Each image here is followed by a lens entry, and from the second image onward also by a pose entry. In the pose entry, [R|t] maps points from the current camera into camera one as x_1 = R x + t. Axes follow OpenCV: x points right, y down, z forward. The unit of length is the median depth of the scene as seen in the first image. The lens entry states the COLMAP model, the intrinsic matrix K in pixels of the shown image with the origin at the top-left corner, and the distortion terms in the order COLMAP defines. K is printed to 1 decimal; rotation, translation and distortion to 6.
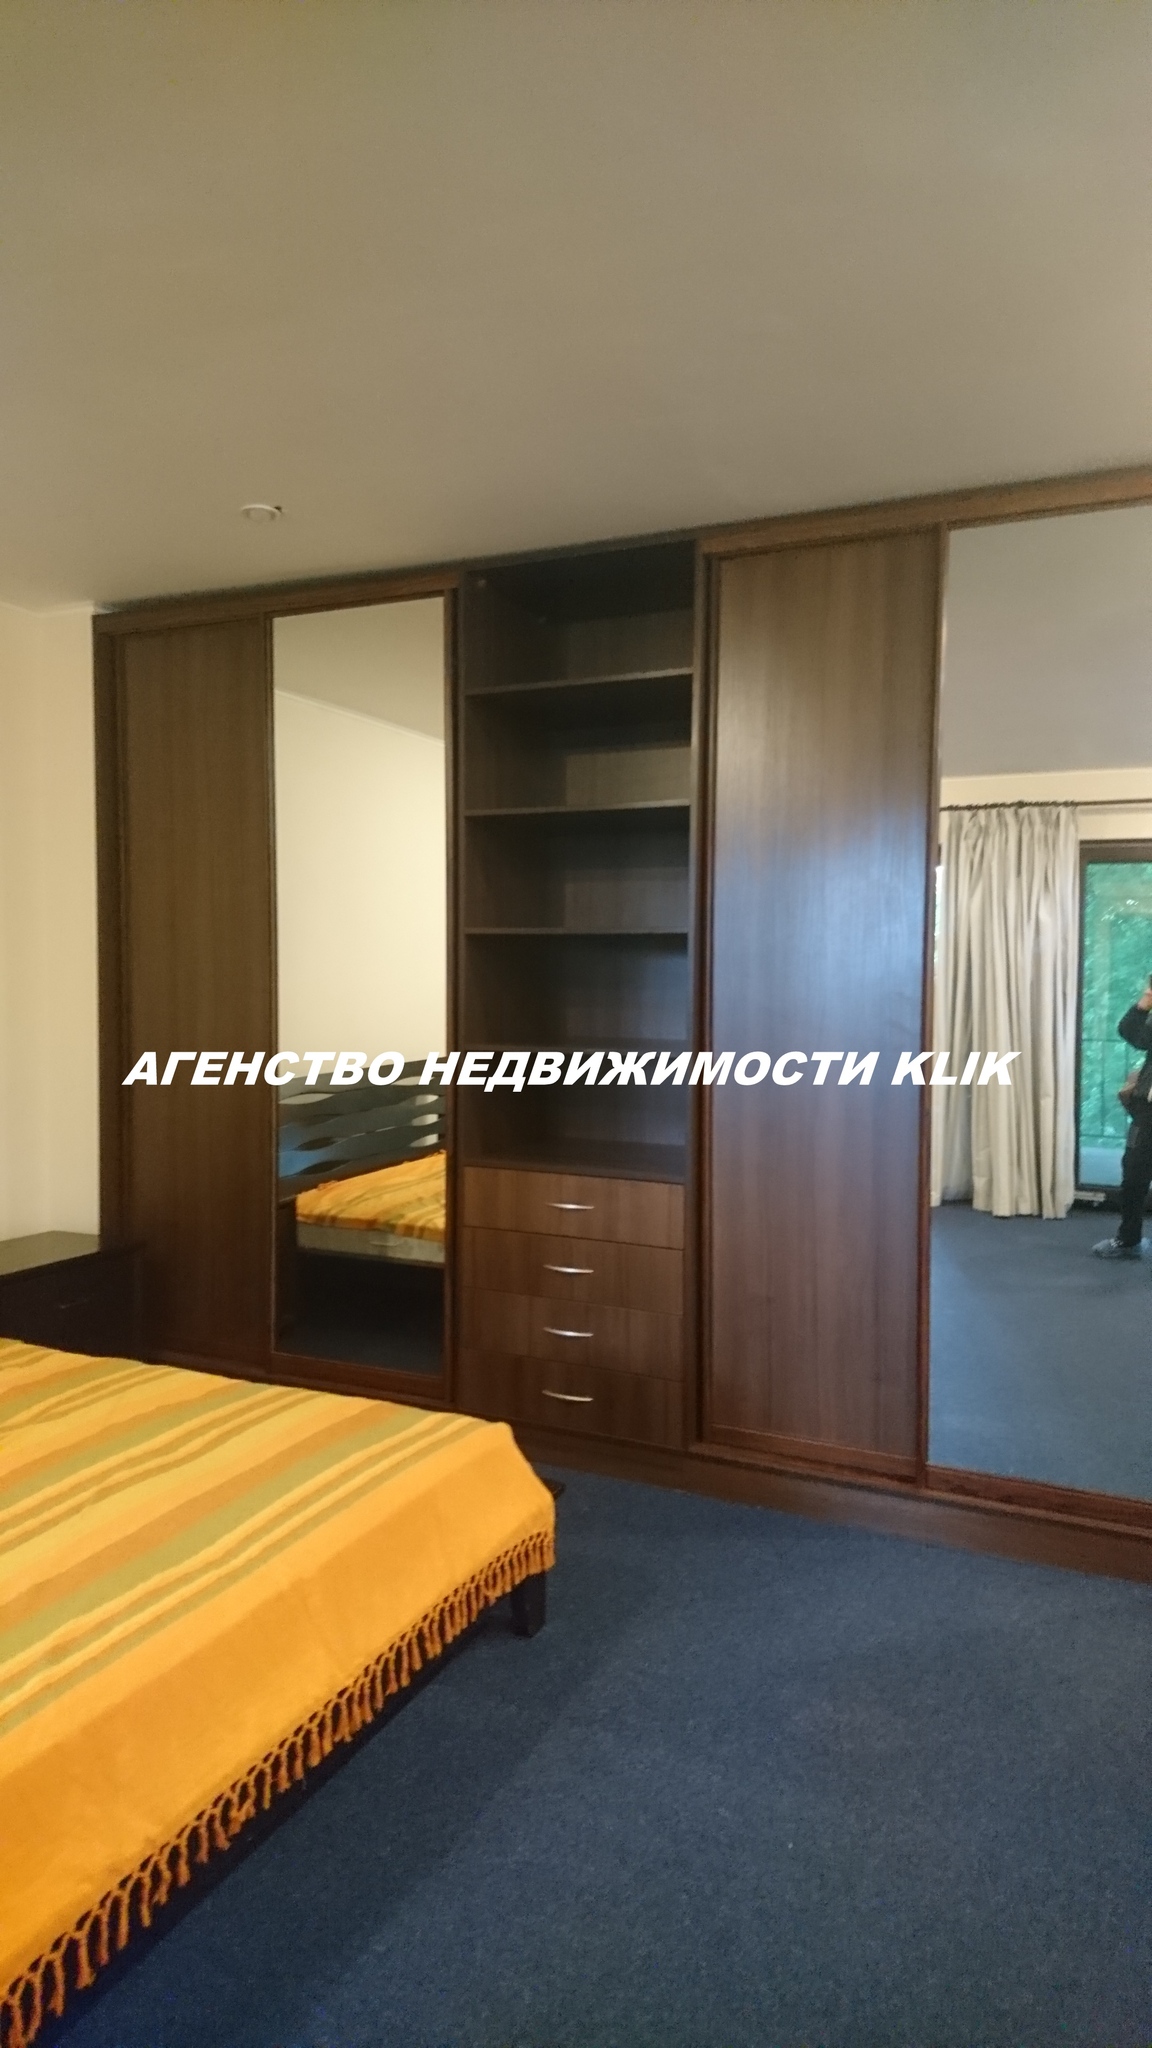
lens RADIAL K [[1228.9, 0, 584.4], [0, 1228.9, 999.0], [0, 0, 1]] dist [0.063005, -0.104012]
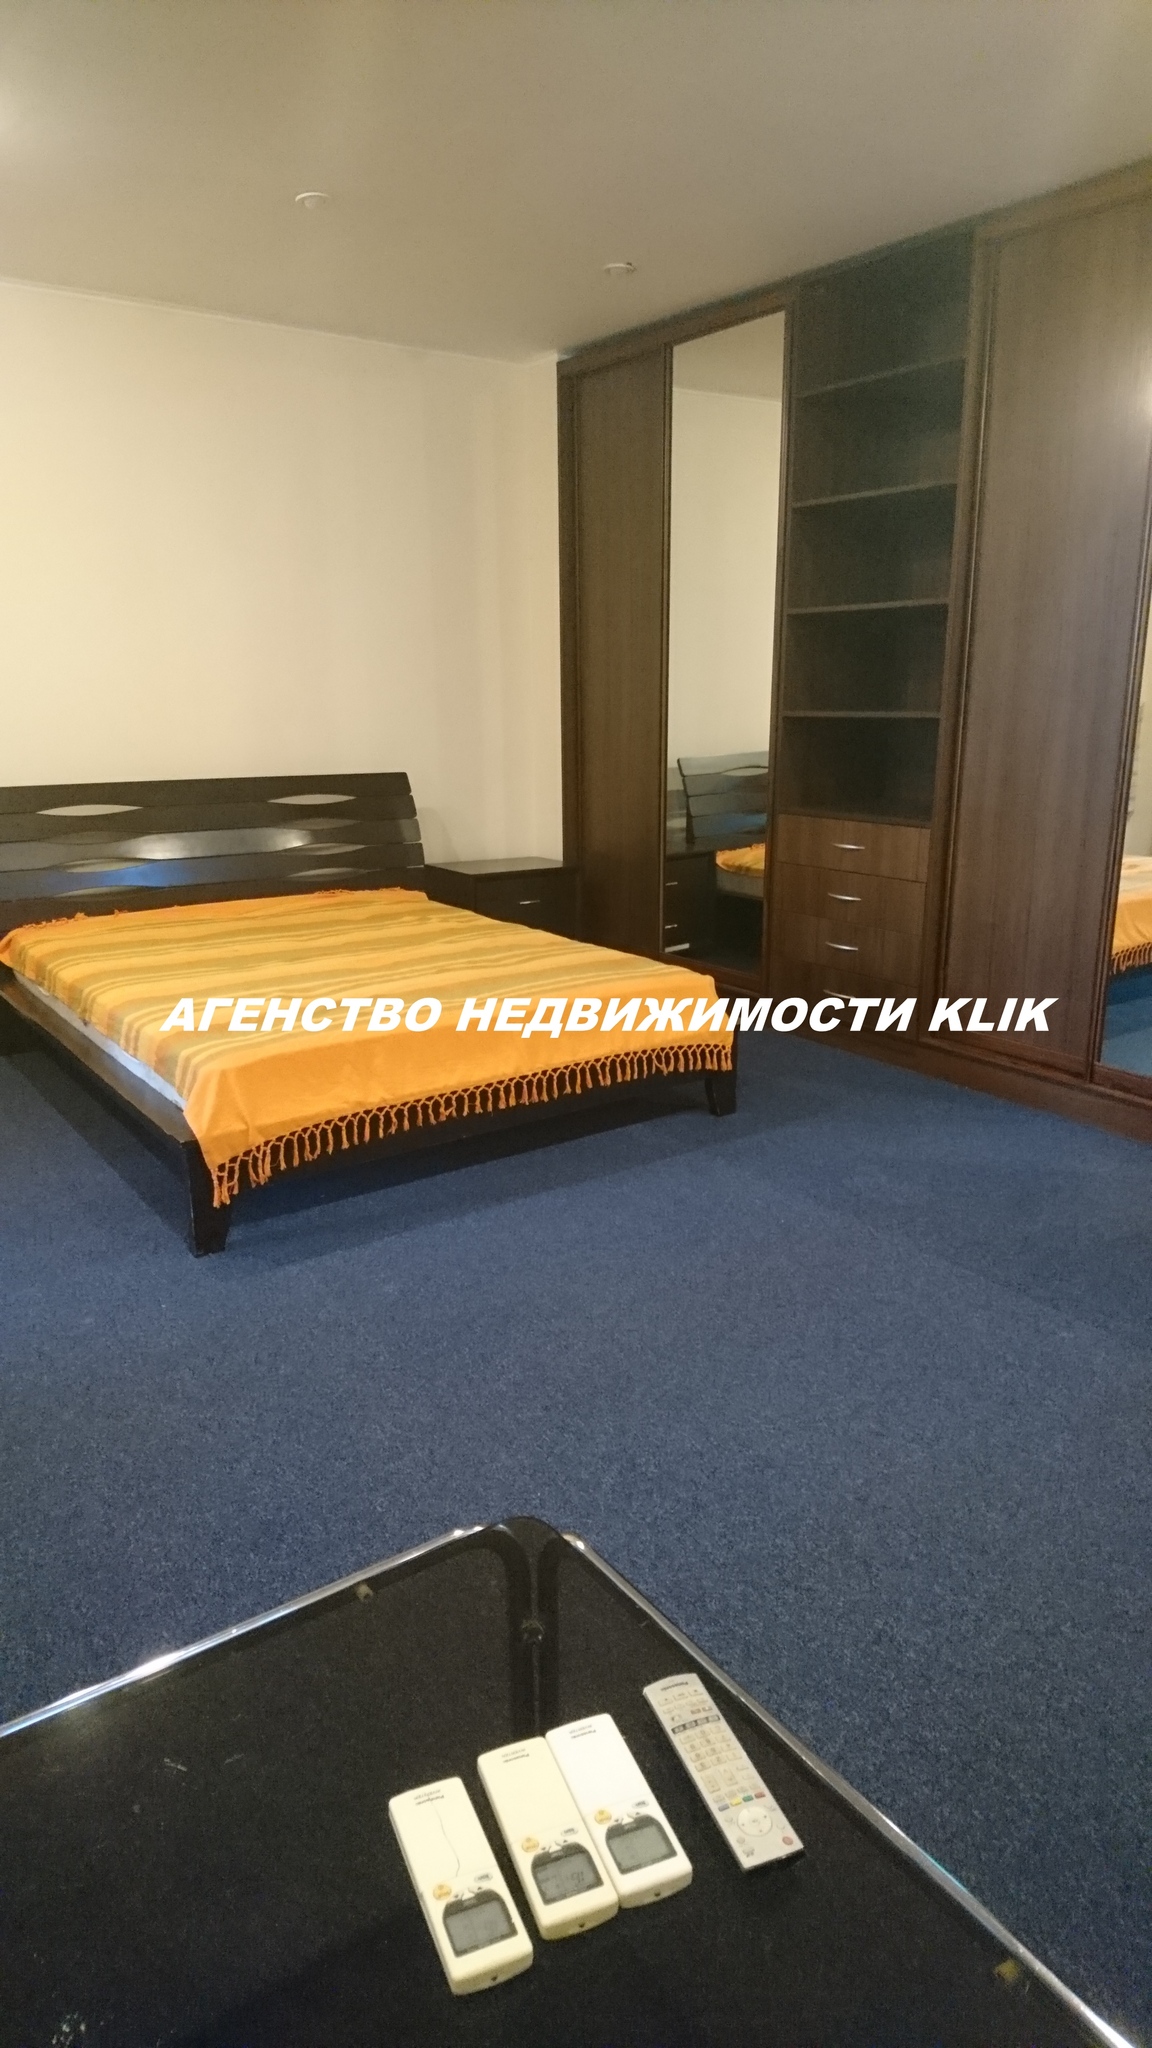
lens RADIAL K [[1228.9, 0, 584.4], [0, 1228.9, 999.0], [0, 0, 1]] dist [0.063005, -0.104012]
pose [[0.874006, 0.099330, -0.475654, 0.363605], [0.014371, 0.973171, 0.229632, 0.029934], [0.485702, -0.207536, 0.849130, -0.212161]]
